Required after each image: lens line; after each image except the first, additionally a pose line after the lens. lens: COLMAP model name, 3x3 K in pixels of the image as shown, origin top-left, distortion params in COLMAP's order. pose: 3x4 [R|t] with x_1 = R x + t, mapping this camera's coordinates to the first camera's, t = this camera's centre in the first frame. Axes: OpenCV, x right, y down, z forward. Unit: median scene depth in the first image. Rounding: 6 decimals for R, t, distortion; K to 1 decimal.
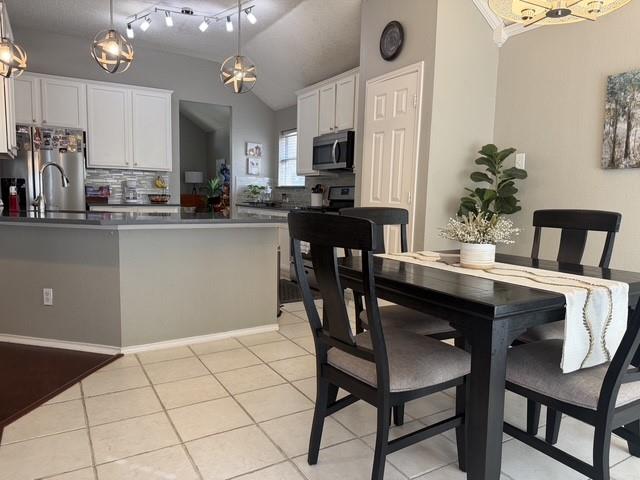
lens RADIAL K [[458.6, 0, 321.0], [0, 458.6, 239.2], [0, 0, 1]] dist [0.057138, -0.068042]
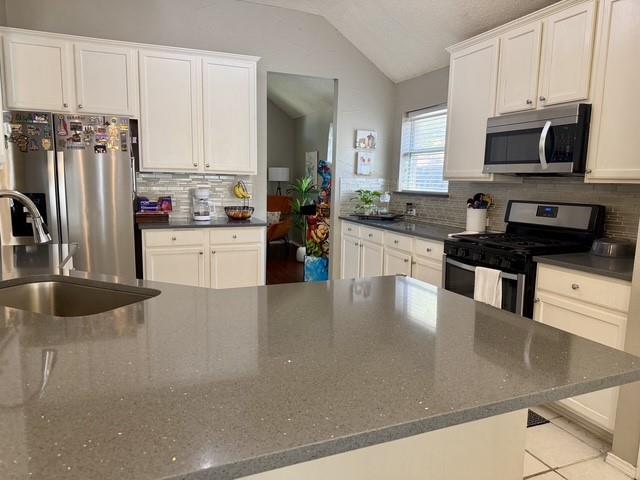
lens RADIAL K [[458.6, 0, 320.4], [0, 458.6, 238.9], [0, 0, 1]] dist [0.057138, -0.068042]
pose [[0.987388, 0.015656, -0.157541, -0.118472], [-0.011365, 0.999540, 0.028105, -0.071582], [0.157908, -0.025960, 0.987112, 0.330521]]
